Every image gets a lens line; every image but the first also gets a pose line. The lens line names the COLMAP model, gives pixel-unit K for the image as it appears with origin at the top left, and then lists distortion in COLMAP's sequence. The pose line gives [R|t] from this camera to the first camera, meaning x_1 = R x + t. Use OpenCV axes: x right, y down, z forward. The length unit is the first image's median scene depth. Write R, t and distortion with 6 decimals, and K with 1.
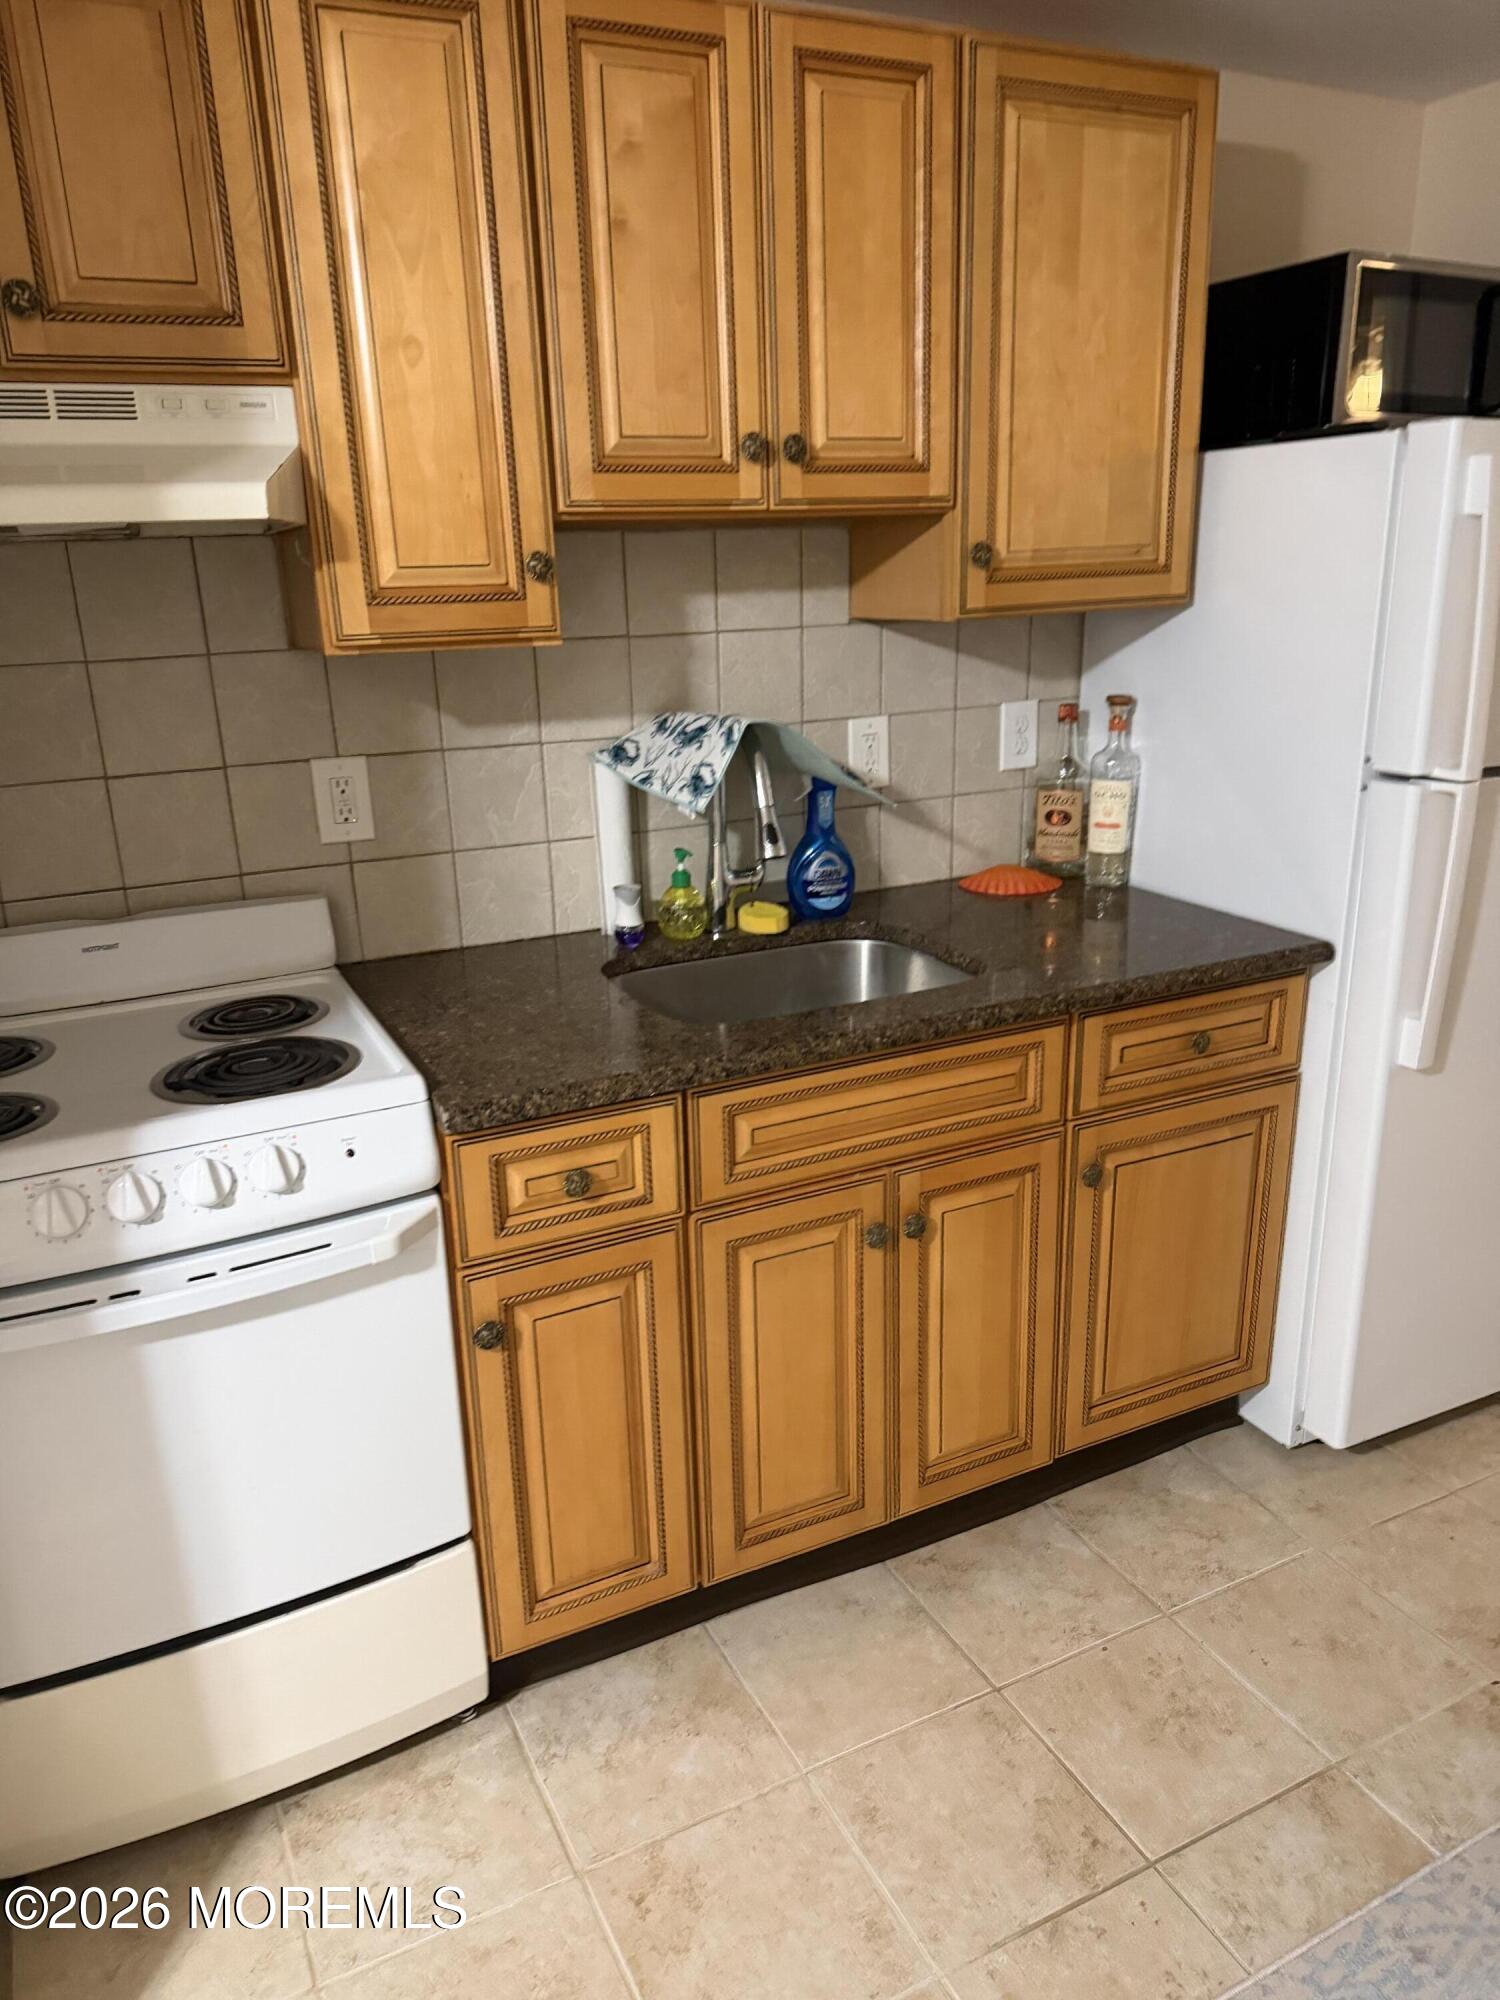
lens RADIAL K [[1414.5, 0, 746.4], [0, 1414.5, 1009.7], [0, 0, 1]] dist [0.037365, -0.037349]
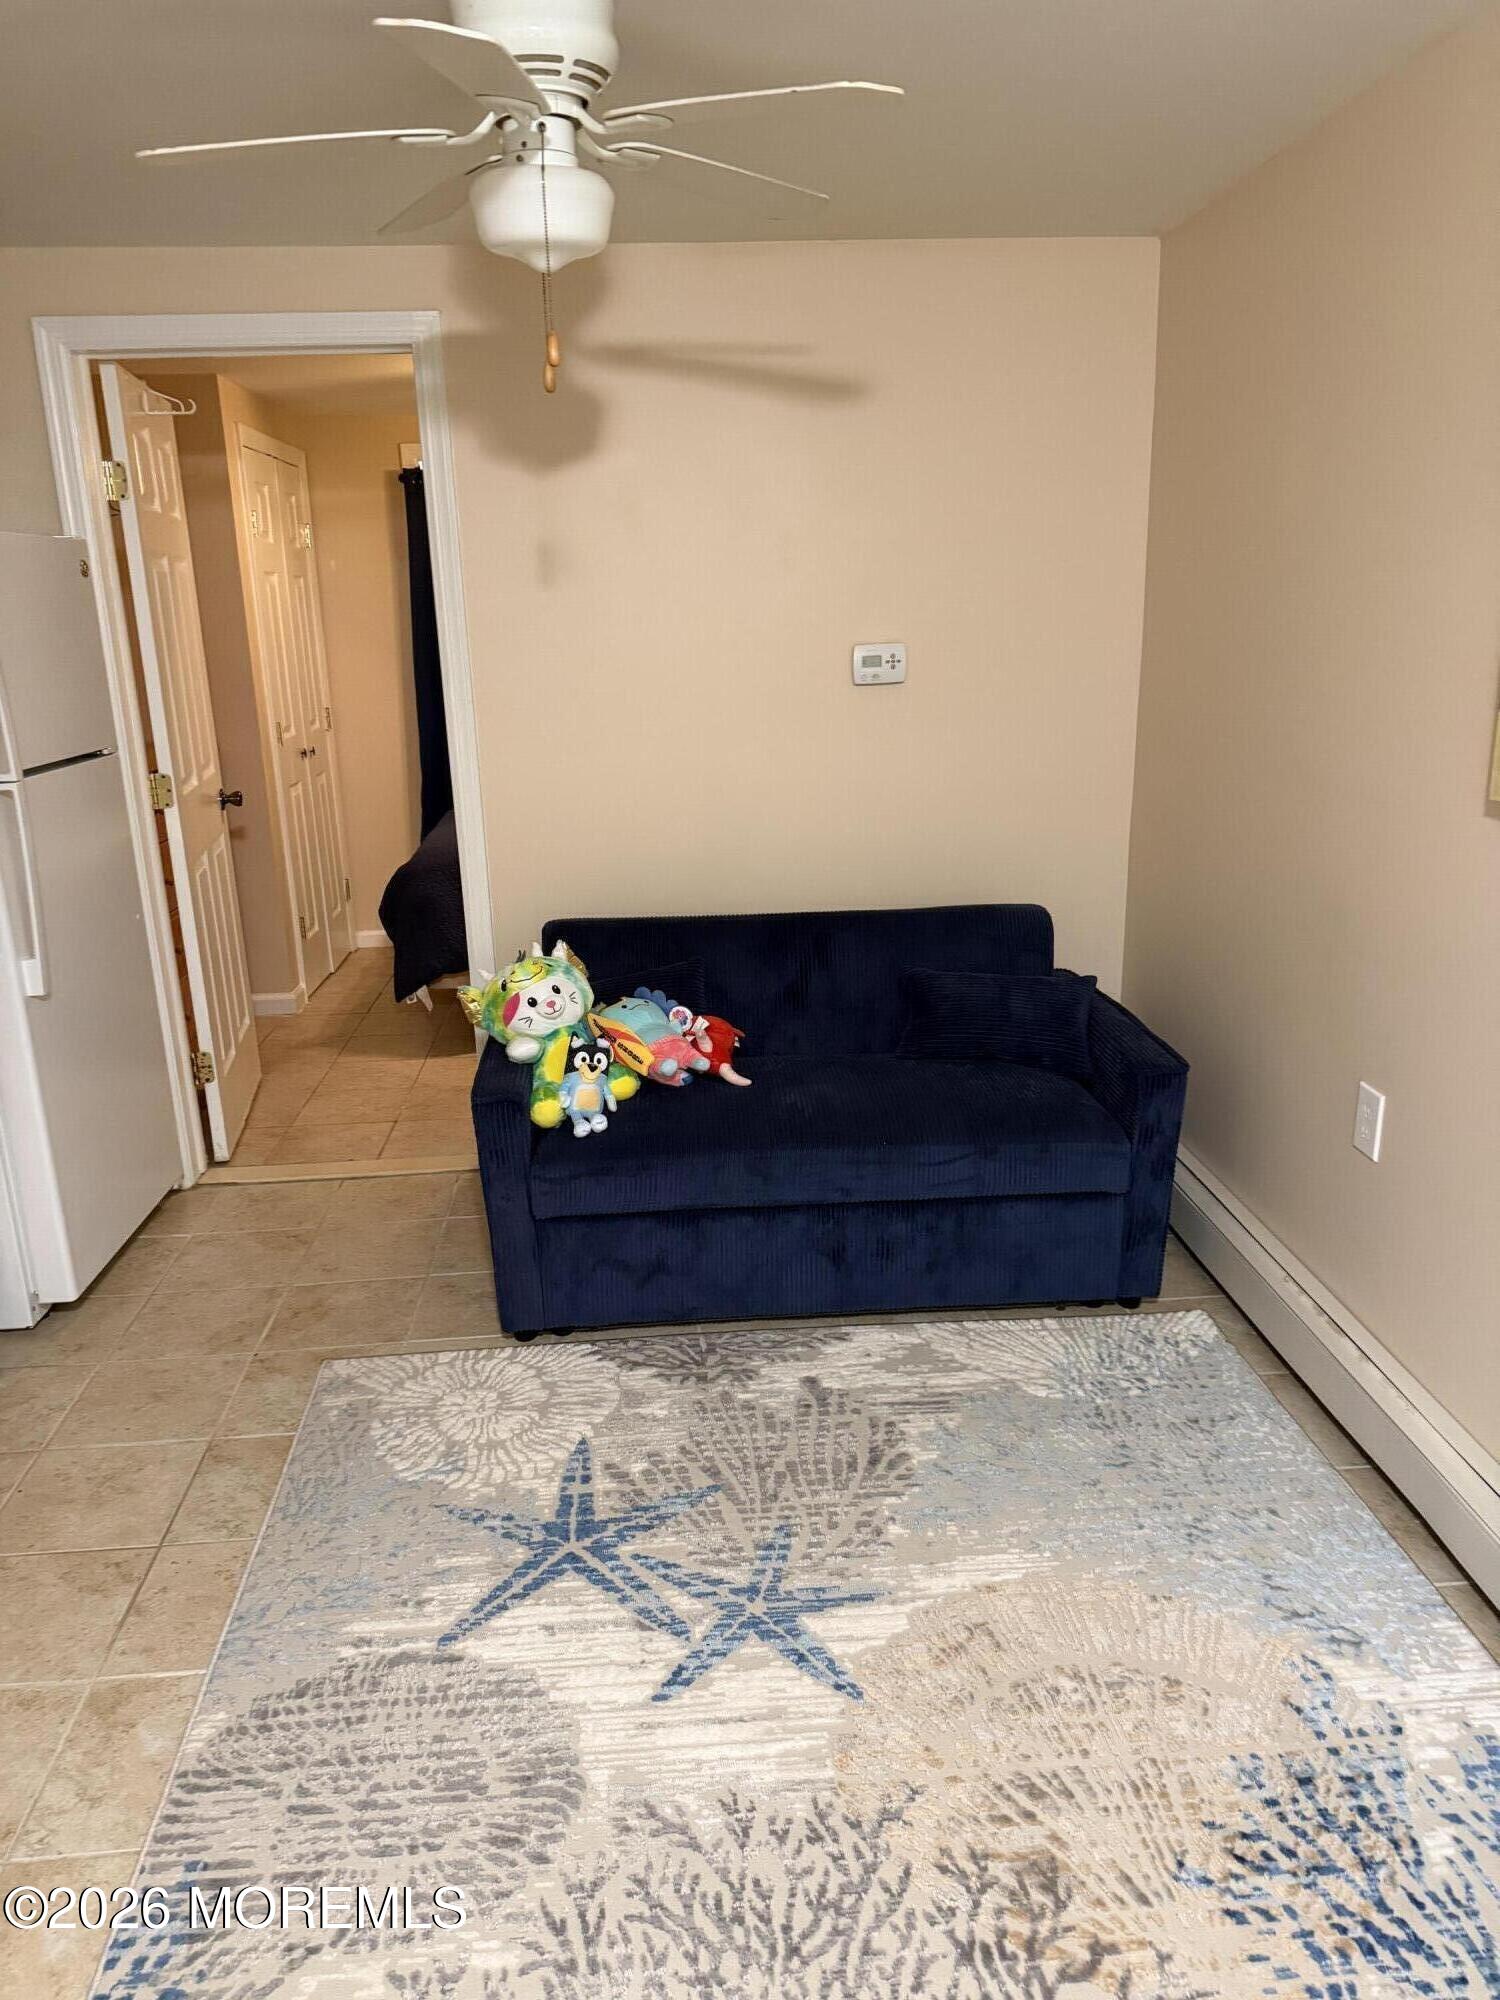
lens RADIAL K [[1414.5, 0, 735.1], [0, 1414.5, 1010.2], [0, 0, 1]] dist [0.037365, -0.037349]
pose [[0.381562, -0.244265, 0.891485, -0.542267], [0.296774, 0.945765, 0.132116, 0.079110], [-0.875406, 0.214159, 0.433360, -0.178471]]
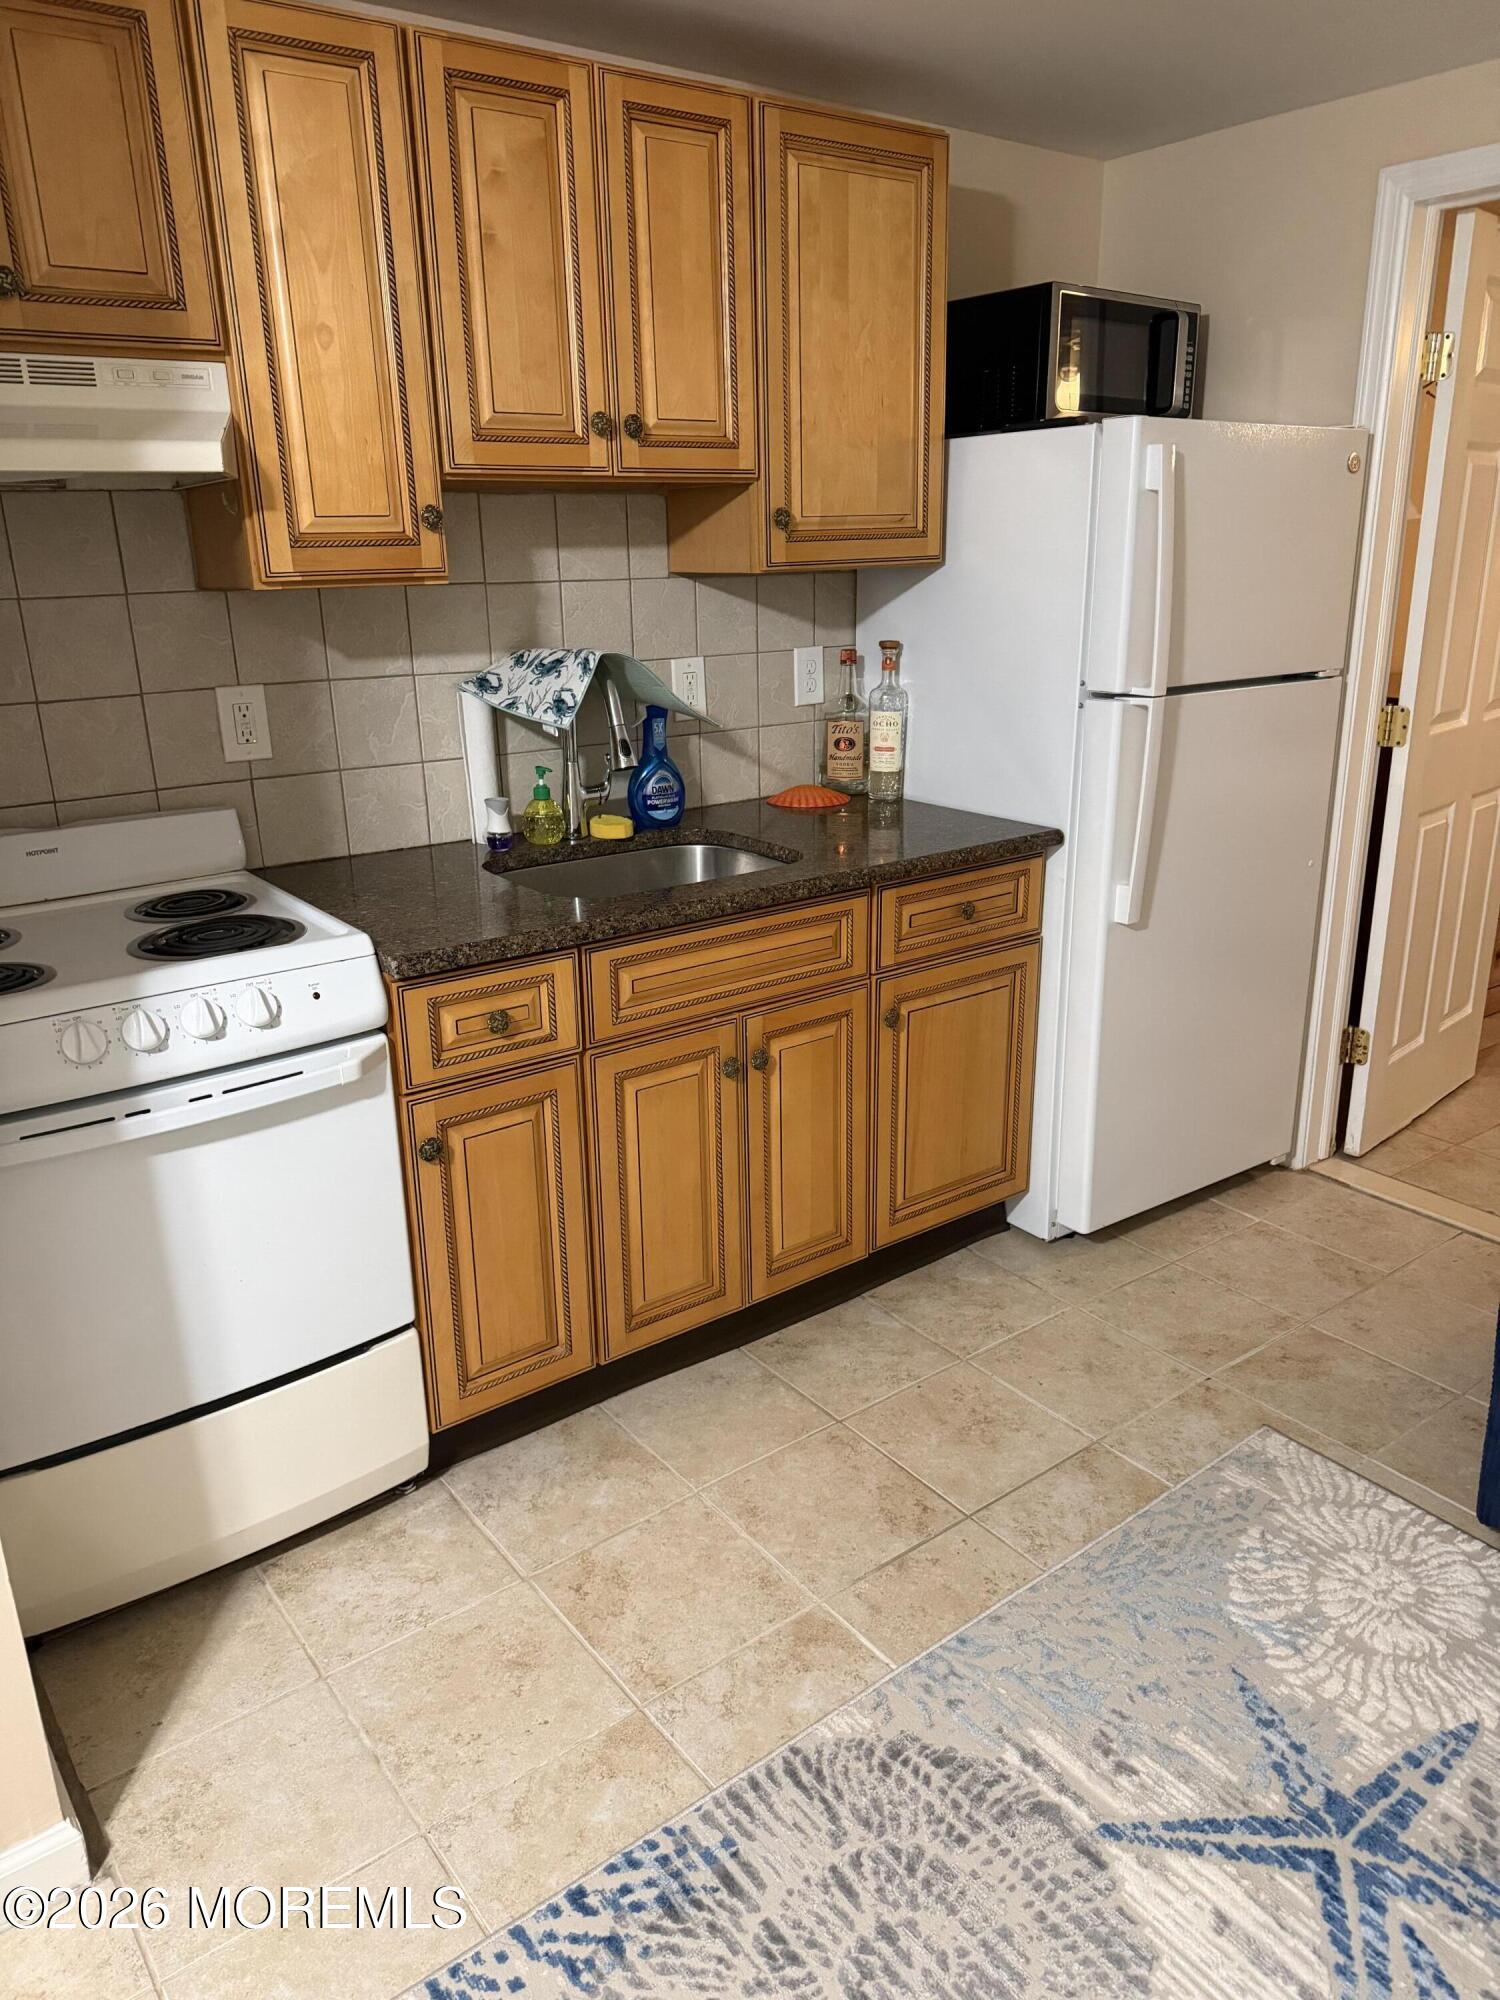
lens RADIAL K [[1414.5, 0, 750.1], [0, 1414.5, 1002.6], [0, 0, 1]] dist [0.037365, -0.037349]
pose [[0.982834, -0.046966, 0.178414, -0.109712], [0.046506, 0.998895, 0.006762, 0.096942], [-0.178534, 0.001652, 0.983932, -0.221337]]
